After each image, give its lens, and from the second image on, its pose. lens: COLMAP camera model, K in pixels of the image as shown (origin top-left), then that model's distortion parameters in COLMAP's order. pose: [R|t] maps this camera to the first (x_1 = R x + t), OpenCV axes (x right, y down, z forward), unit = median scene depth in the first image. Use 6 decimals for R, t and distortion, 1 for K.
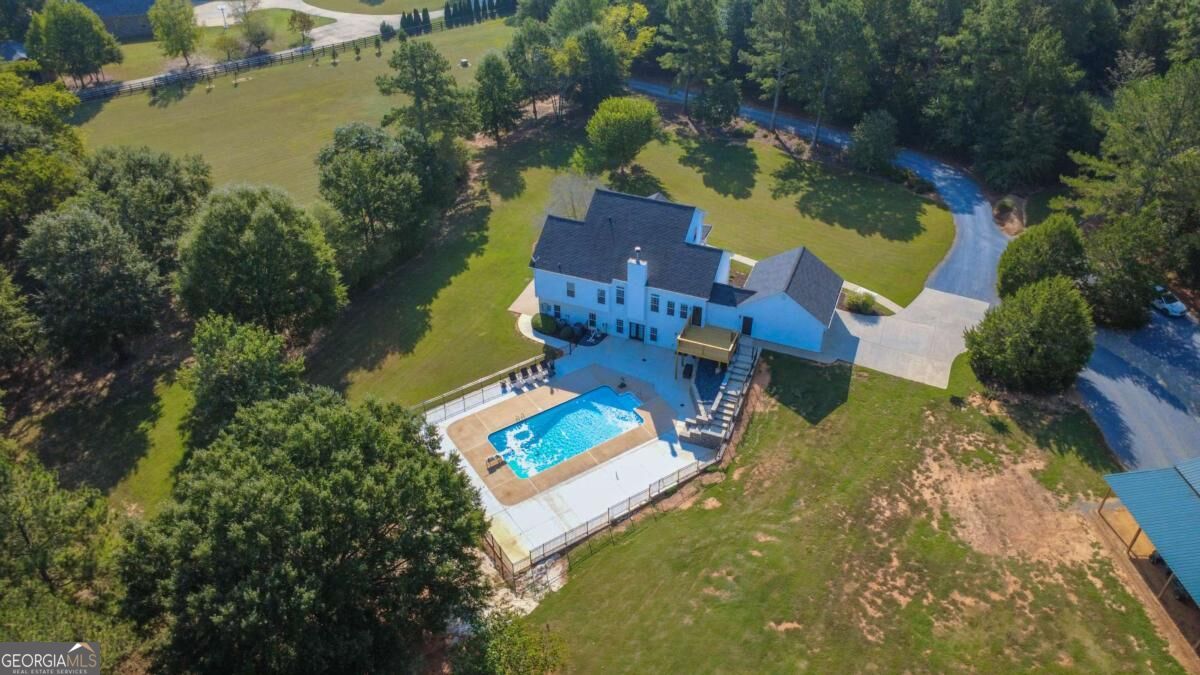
lens RADIAL K [[876.7, 0, 603.0], [0, 876.7, 330.8], [0, 0, 1]] dist [0.002092, -0.000093]
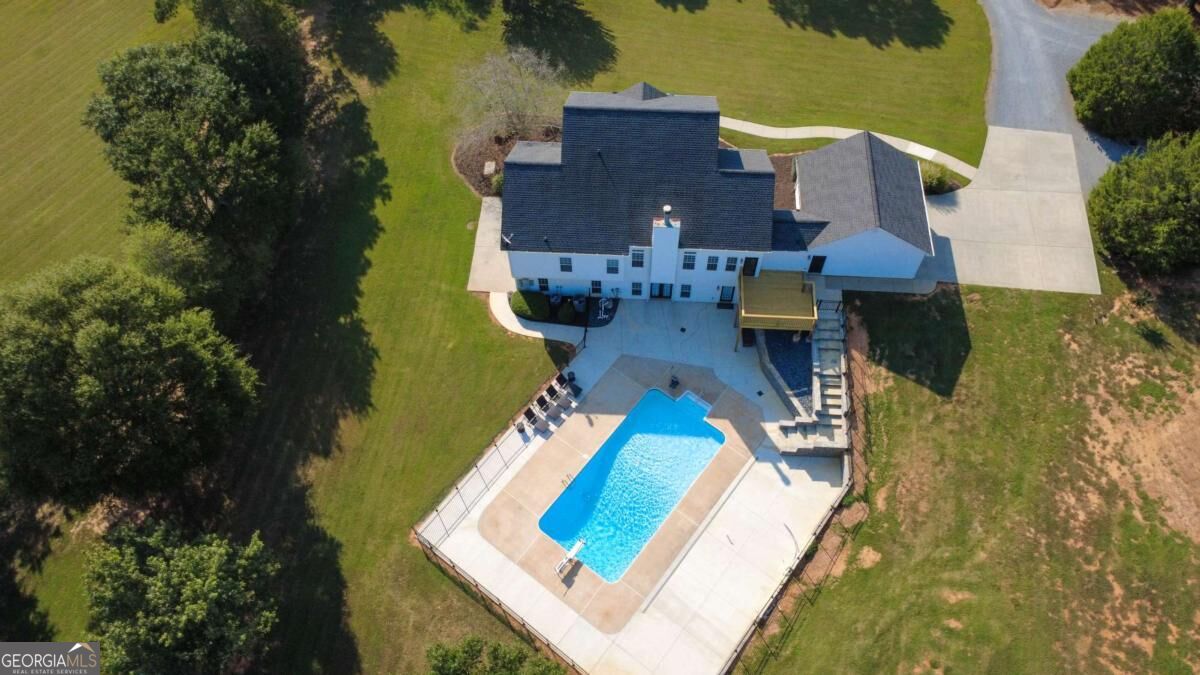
lens RADIAL K [[876.7, 0, 602.3], [0, 876.7, 334.5], [0, 0, 1]] dist [0.002092, -0.000093]
pose [[0.949111, -0.275105, 0.153315, -0.147713], [0.198048, 0.899854, 0.388638, -0.294502], [-0.244877, -0.338497, 0.908545, 0.370215]]
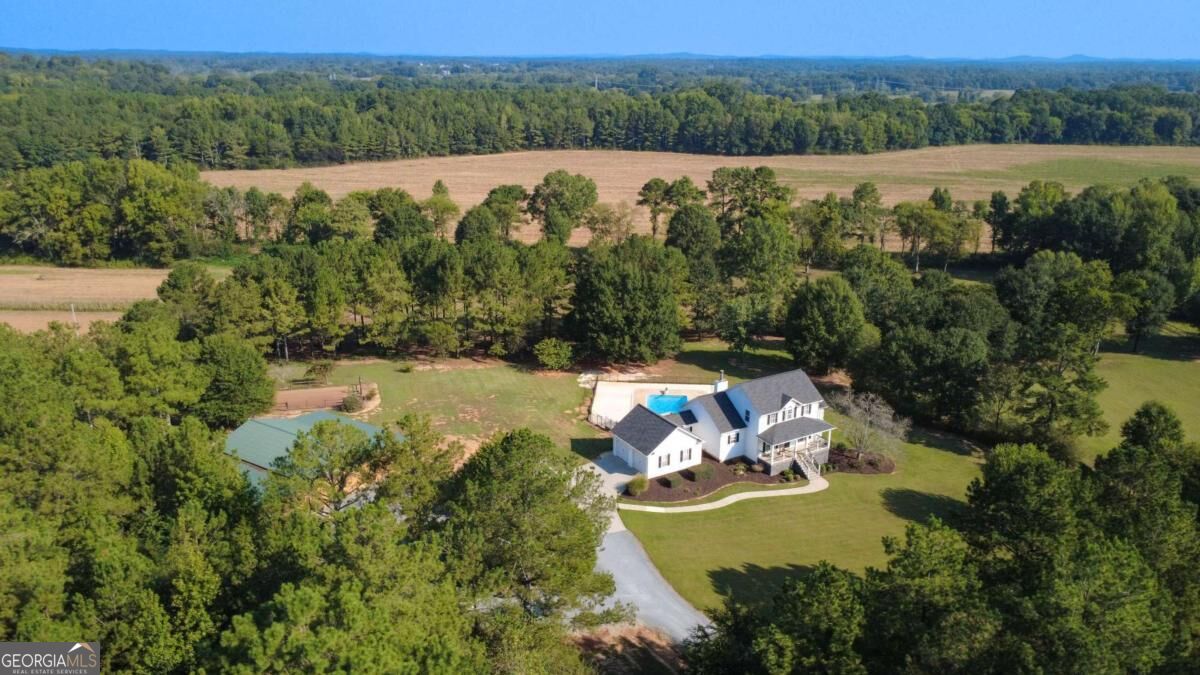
lens RADIAL K [[876.7, 0, 602.1], [0, 876.7, 342.7], [0, 0, 1]] dist [0.002092, -0.000093]
pose [[-0.597127, 0.244734, -0.763901, 1.315333], [-0.483854, 0.649670, 0.586357, -0.920084], [0.639785, 0.719746, -0.269520, 1.285265]]
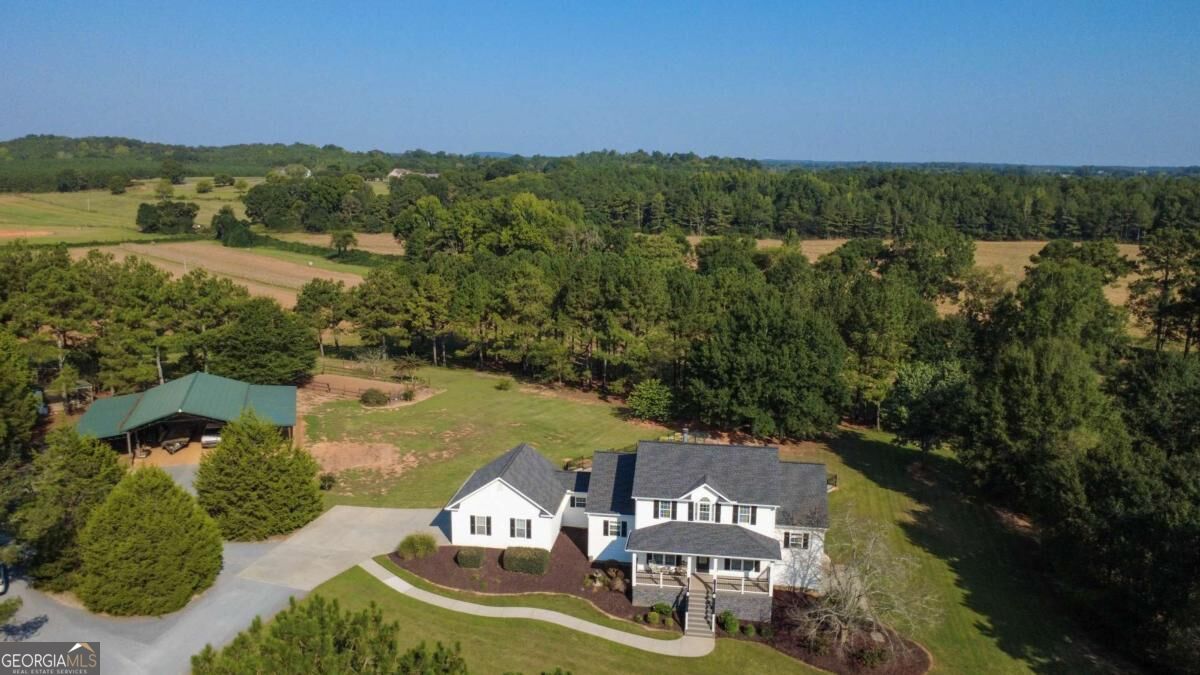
lens RADIAL K [[876.7, 0, 601.8], [0, 876.7, 343.7], [0, 0, 1]] dist [0.002092, -0.000093]
pose [[-0.970492, 0.038098, -0.238106, 0.350470], [-0.152070, 0.669629, 0.726960, -0.835875], [0.187138, 0.741718, -0.644076, 1.569234]]
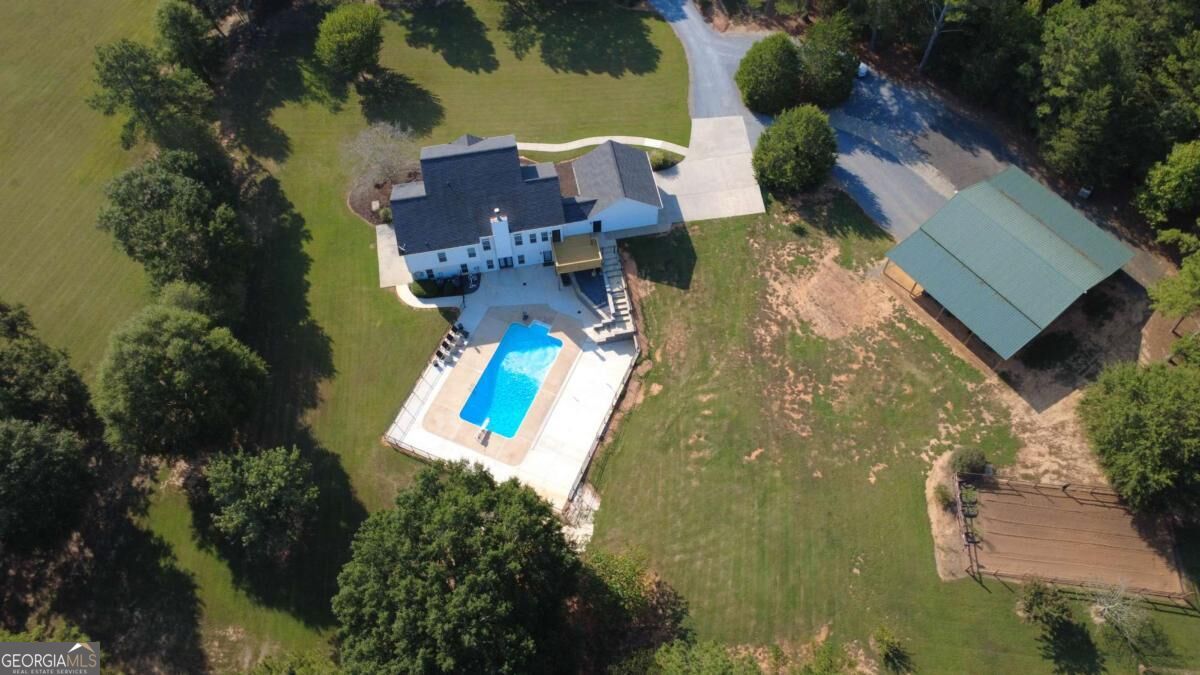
lens RADIAL K [[876.7, 0, 599.5], [0, 876.7, 333.4], [0, 0, 1]] dist [0.002092, -0.000093]
pose [[0.841859, -0.464000, 0.275641, -0.244557], [0.325462, 0.843887, 0.426532, -0.415912], [-0.430520, -0.269369, 0.861448, -0.075094]]
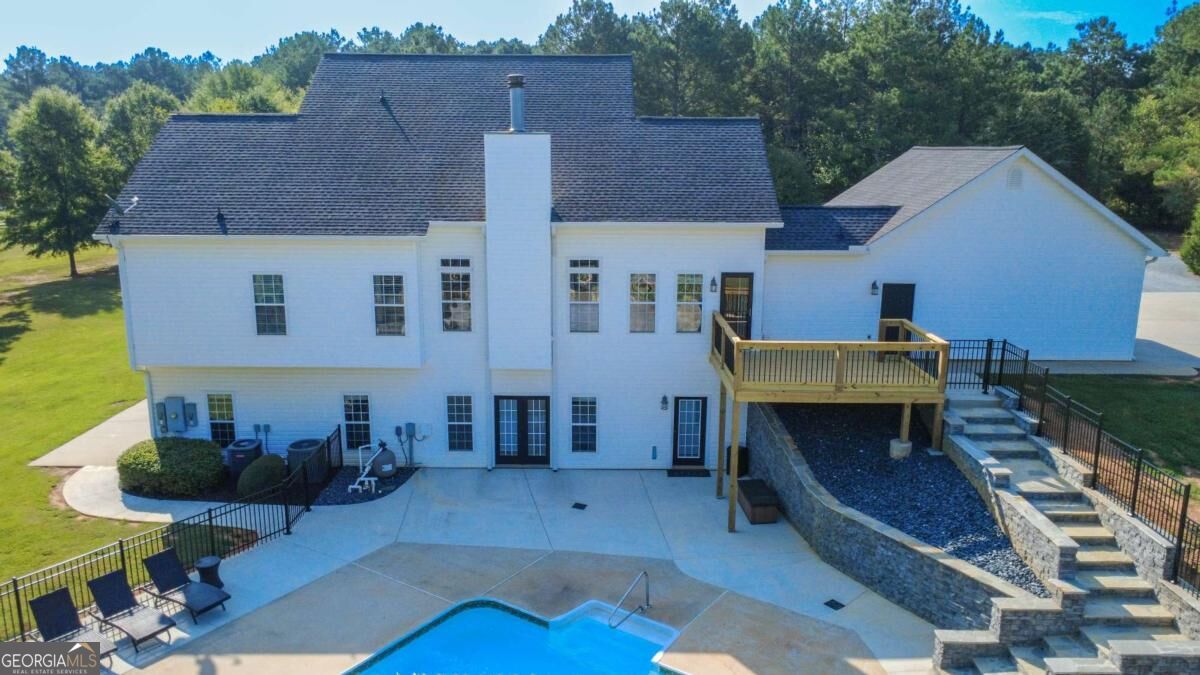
lens RADIAL K [[876.7, 0, 602.9], [0, 876.7, 332.2], [0, 0, 1]] dist [0.002092, -0.000093]
pose [[0.927823, -0.071522, 0.366100, -0.045724], [0.215375, 0.904042, -0.369219, 0.095344], [-0.304562, 0.421418, 0.854195, 0.819942]]
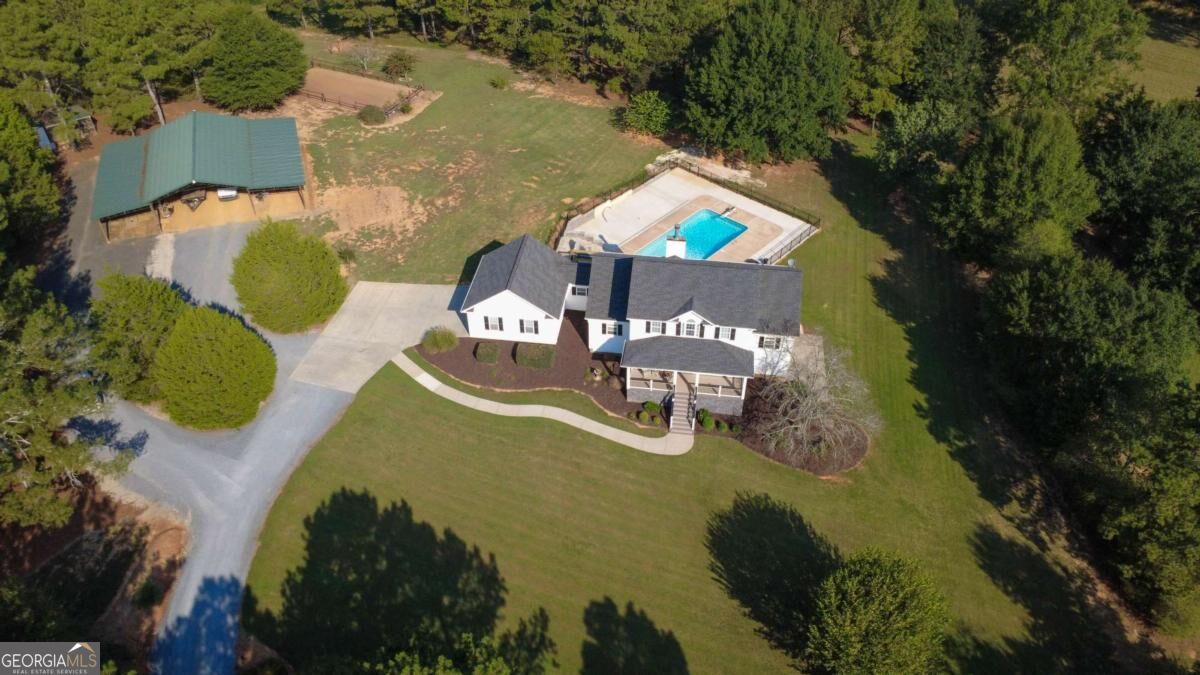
lens RADIAL K [[876.7, 0, 603.5], [0, 876.7, 331.7], [0, 0, 1]] dist [0.002092, -0.000093]
pose [[-0.968920, 0.161710, -0.187199, 0.332857], [-0.145237, 0.240716, 0.959668, -1.029569], [0.200250, 0.957030, -0.209749, 1.357022]]
